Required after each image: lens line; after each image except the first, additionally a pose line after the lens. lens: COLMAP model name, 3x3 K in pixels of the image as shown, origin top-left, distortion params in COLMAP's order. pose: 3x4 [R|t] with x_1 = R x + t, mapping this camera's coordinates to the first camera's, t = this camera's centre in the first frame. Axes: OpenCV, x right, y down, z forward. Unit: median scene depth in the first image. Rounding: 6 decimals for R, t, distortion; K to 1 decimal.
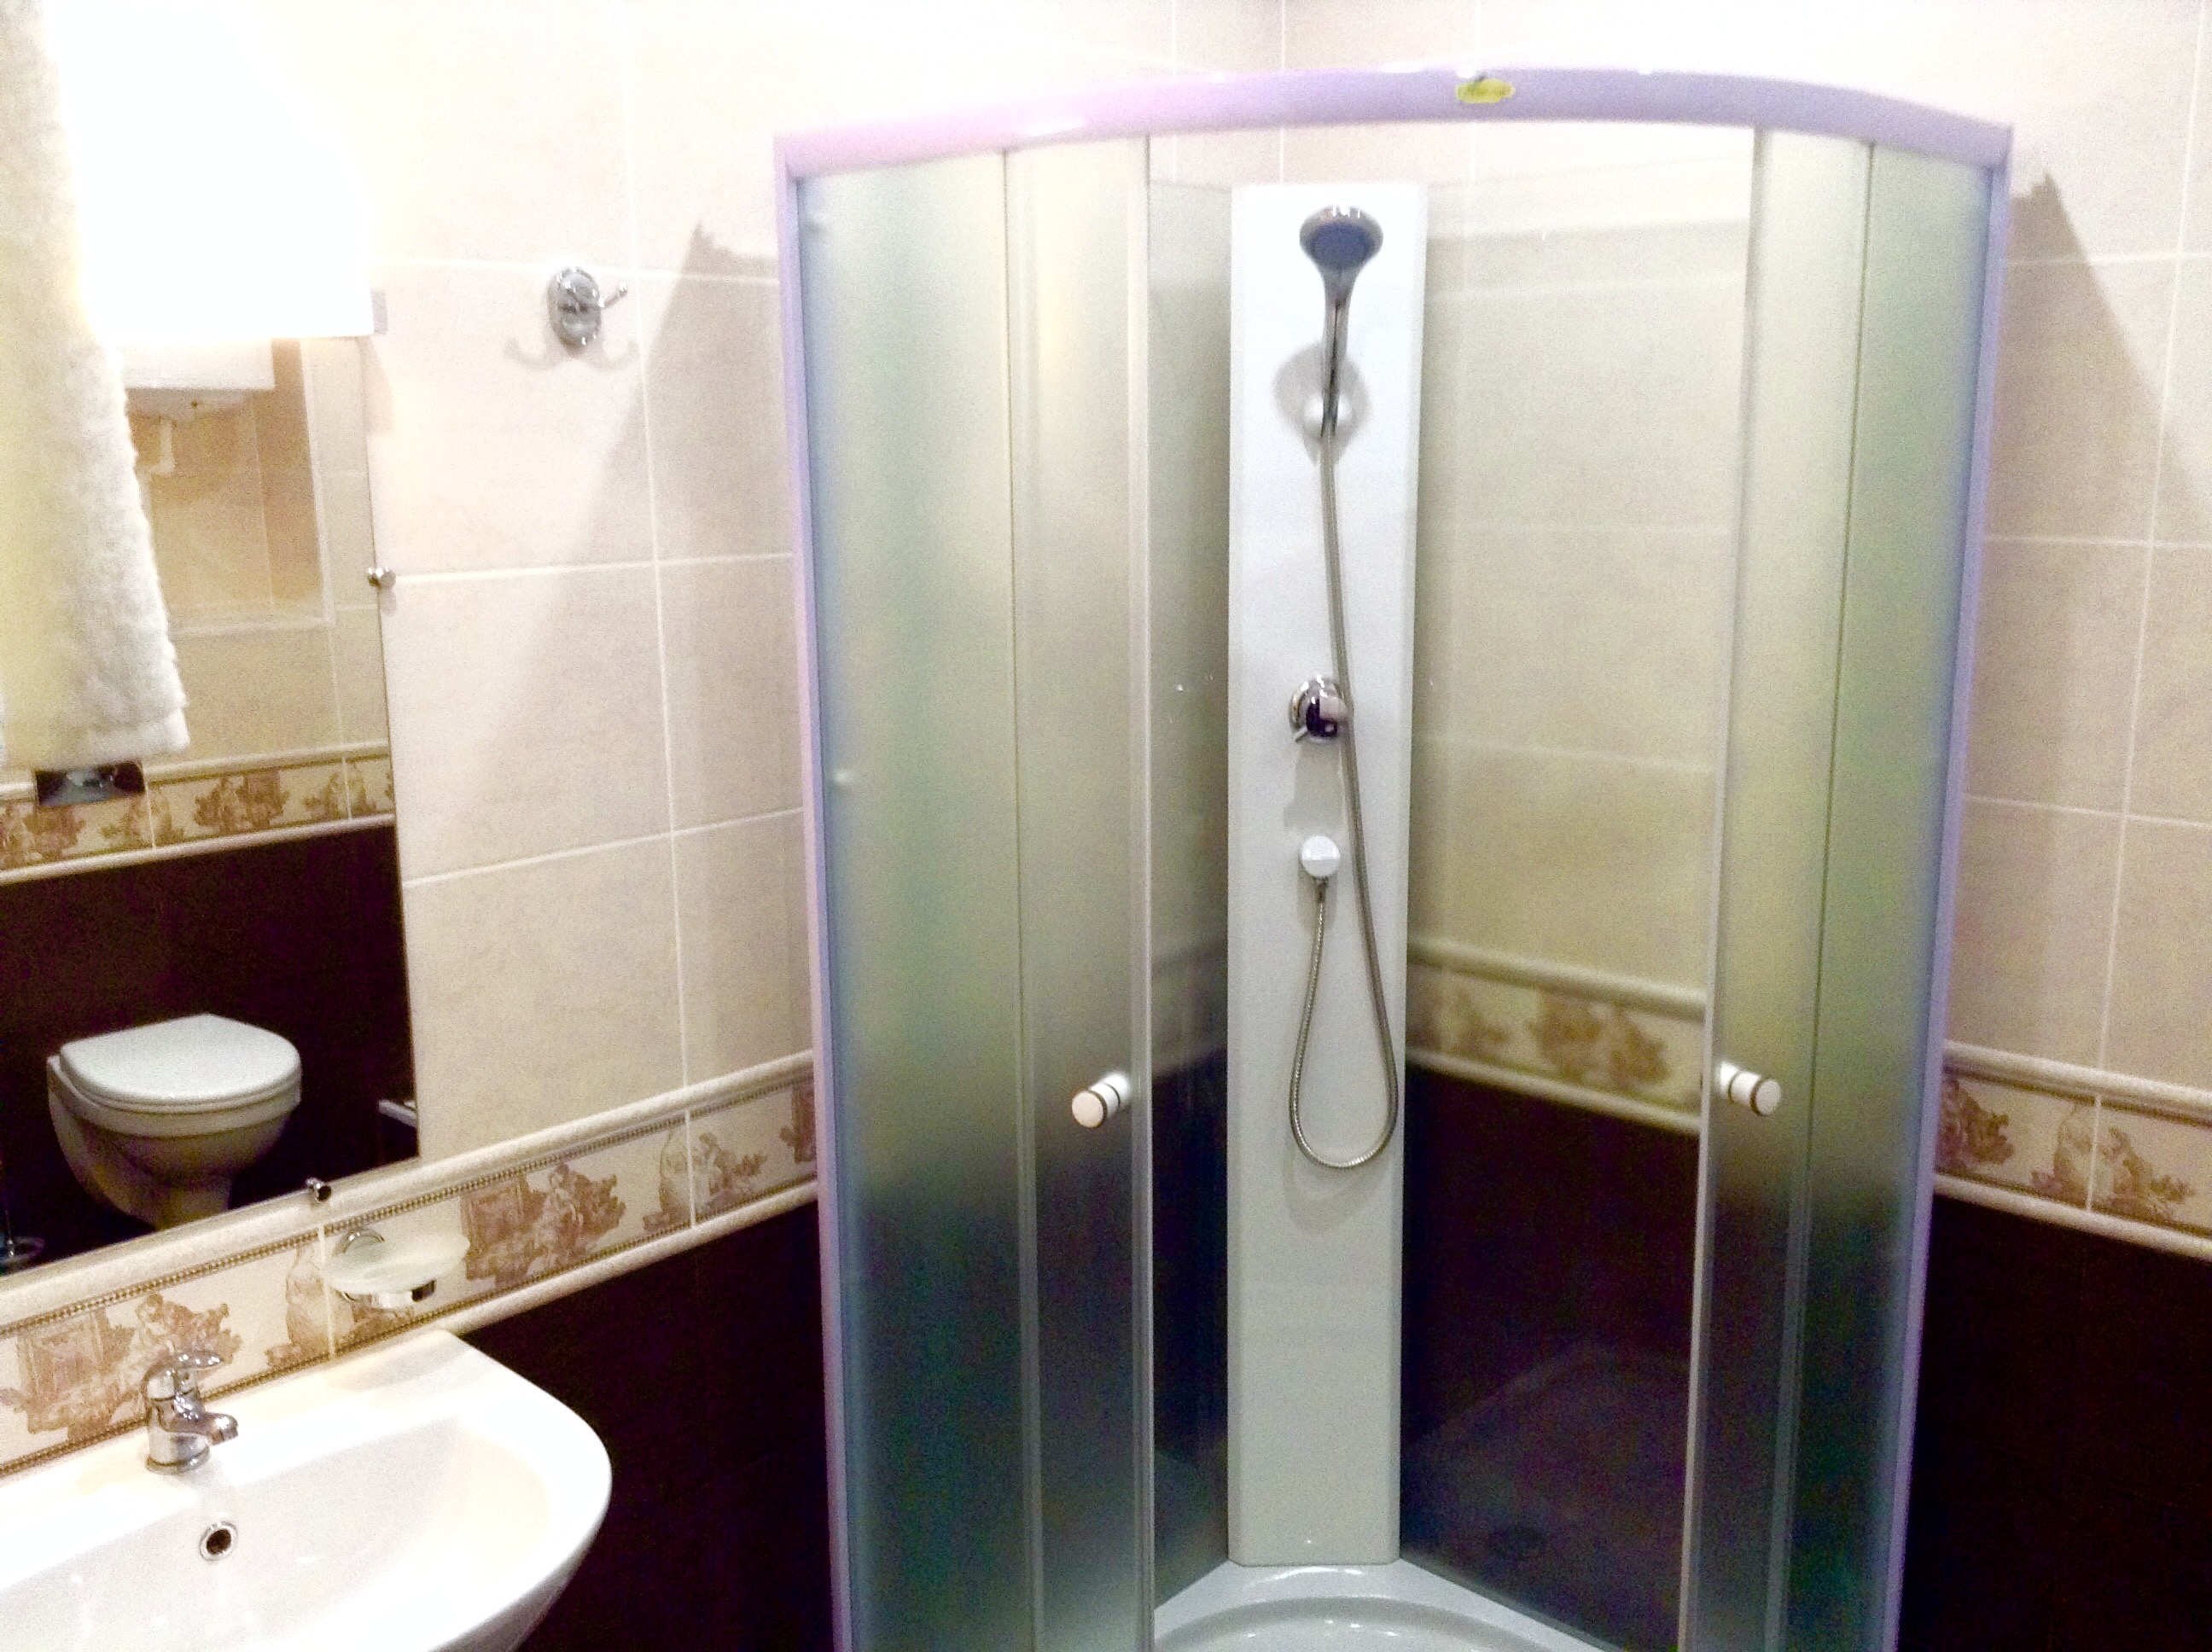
lens RADIAL K [[2068.8, 0, 1103.9], [0, 2068.8, 832.0], [0, 0, 1]] dist [0.077388, 0.000000]
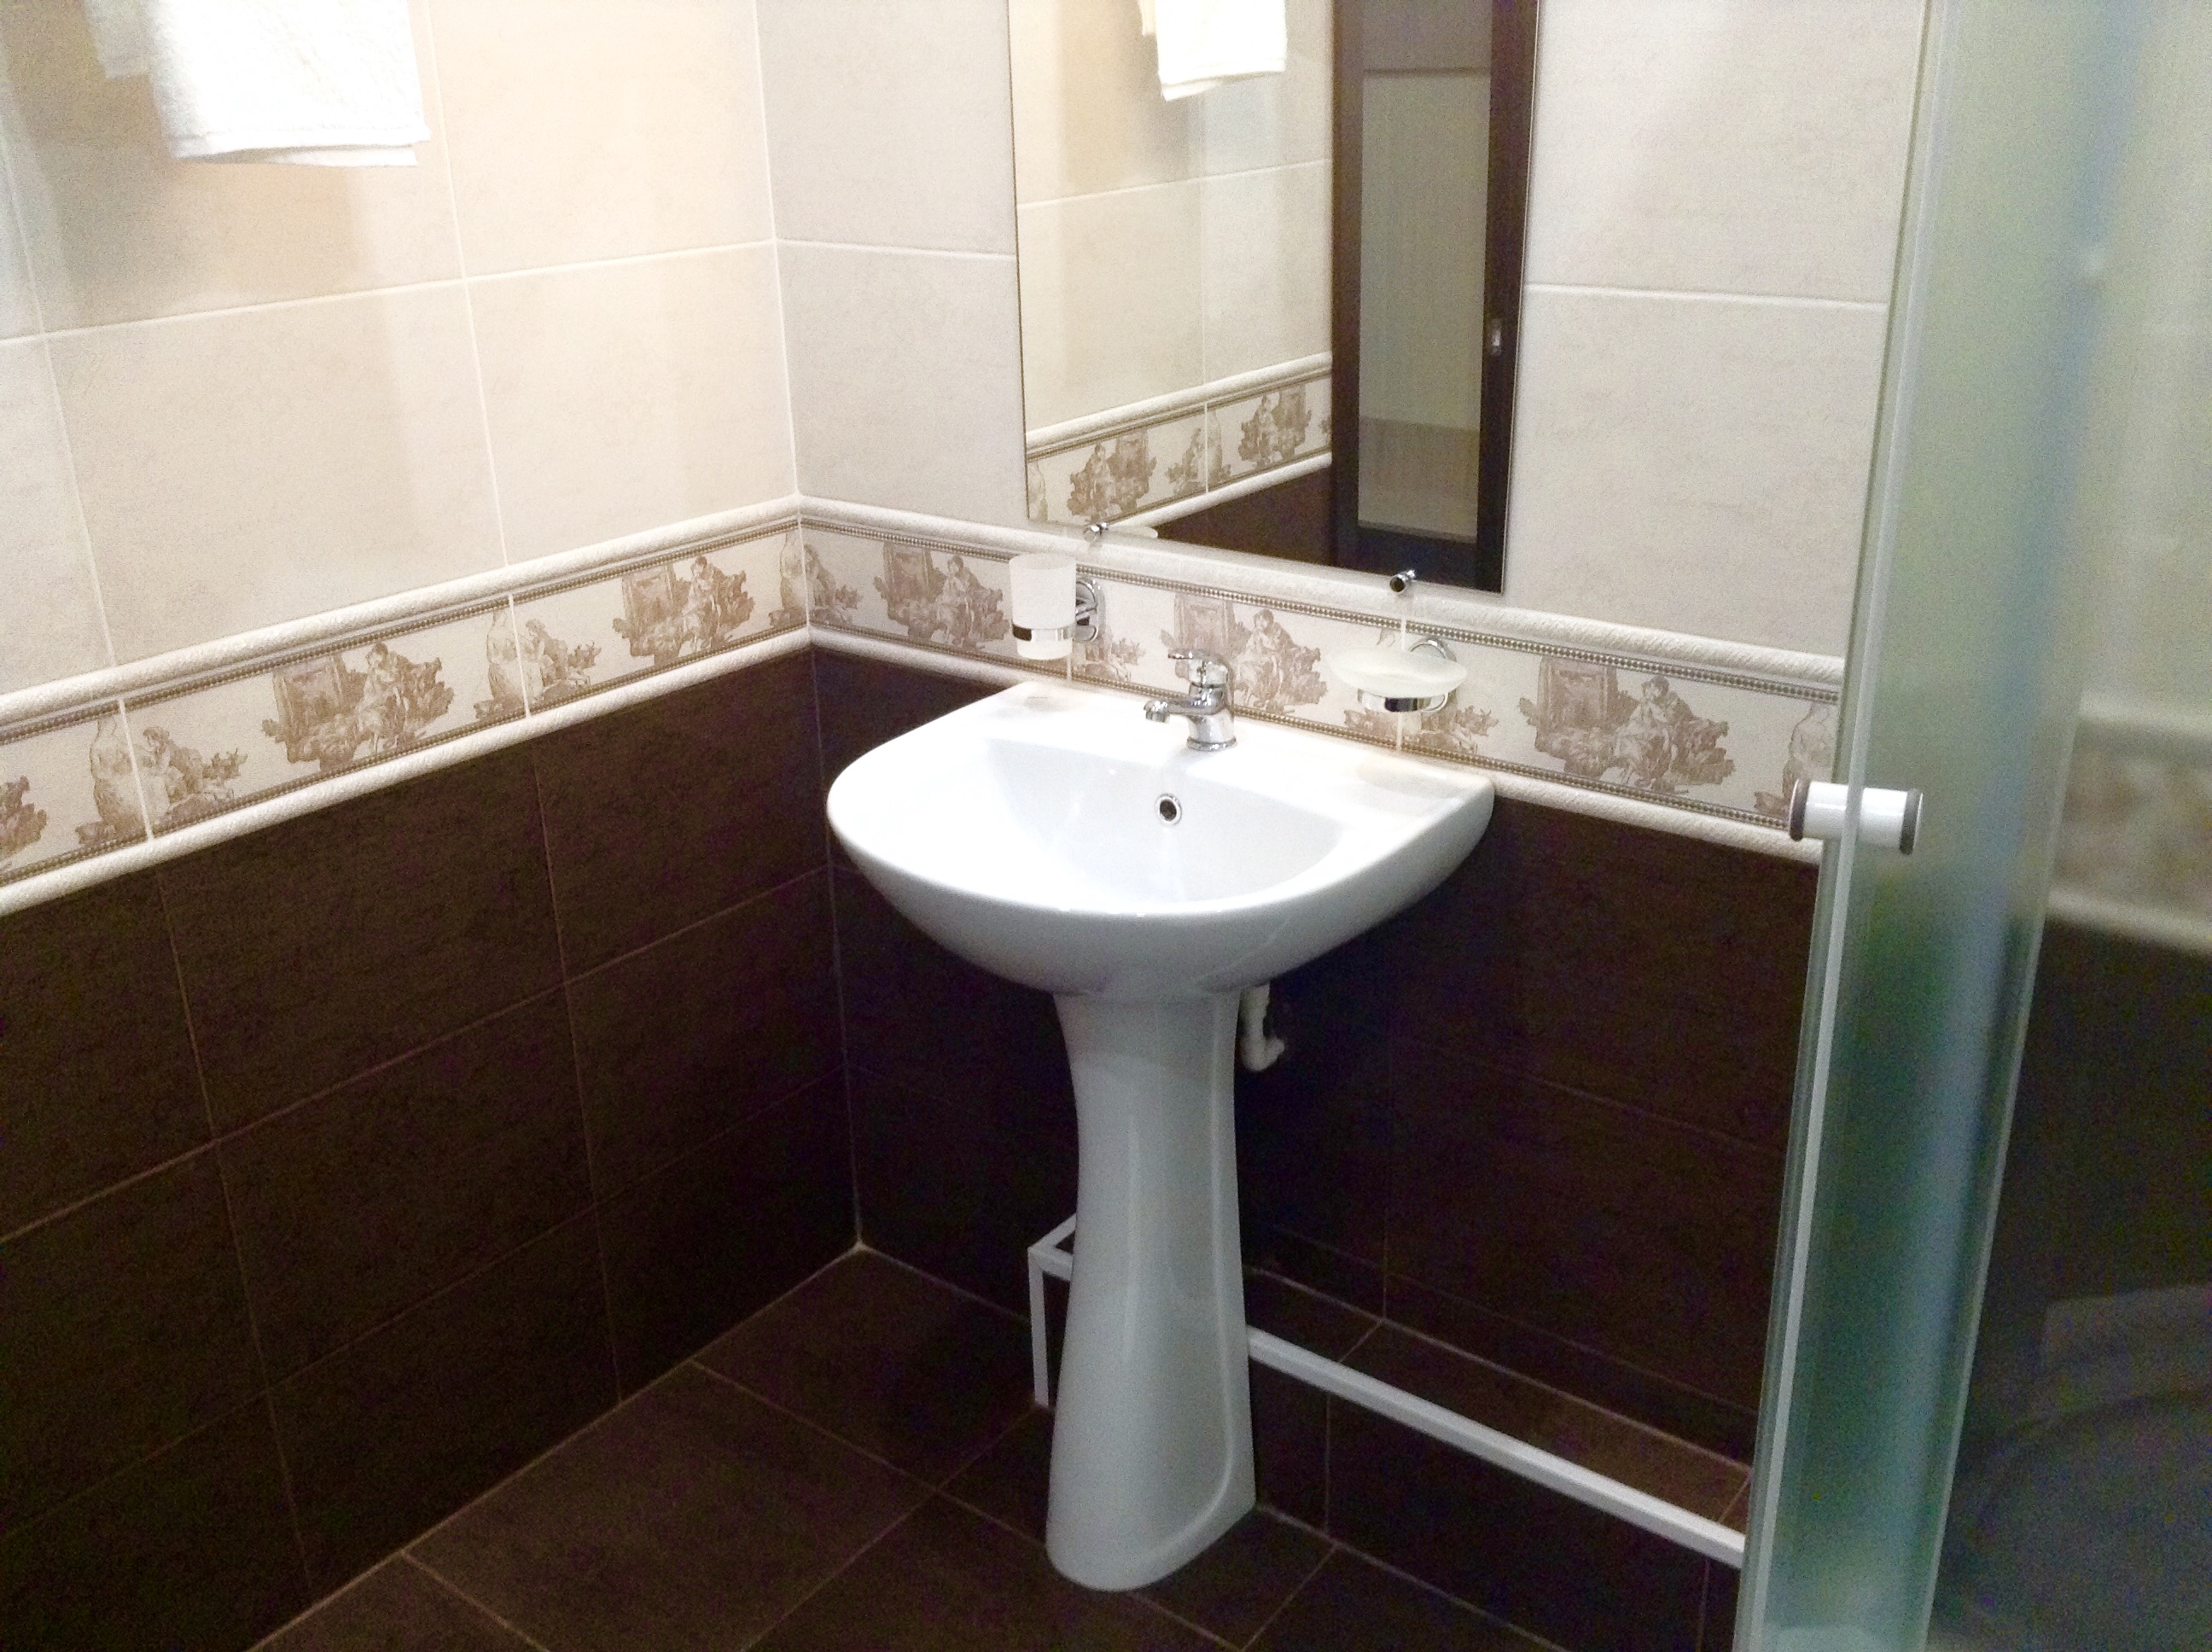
lens RADIAL K [[2068.8, 0, 1099.3], [0, 2068.8, 838.0], [0, 0, 1]] dist [0.077388, 0.000000]
pose [[0.085279, 0.370186, -0.925035, 0.563185], [-0.184850, 0.918177, 0.350401, -0.037812], [0.979060, 0.141111, 0.146730, 0.701043]]
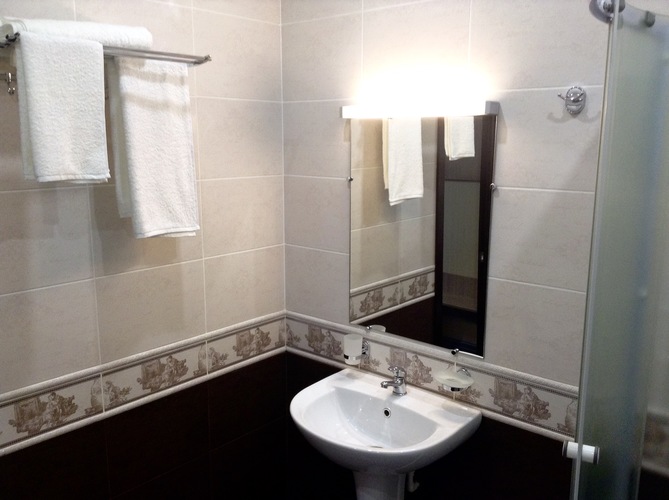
lens RADIAL K [[625.7, 0, 332.4], [0, 625.7, 247.6], [0, 0, 1]] dist [0.077388, 0.000000]
pose [[0.027867, 0.188855, -0.981610, 0.621026], [-0.211264, 0.960922, 0.178877, -0.144049], [0.977032, 0.202394, 0.066676, 0.661588]]
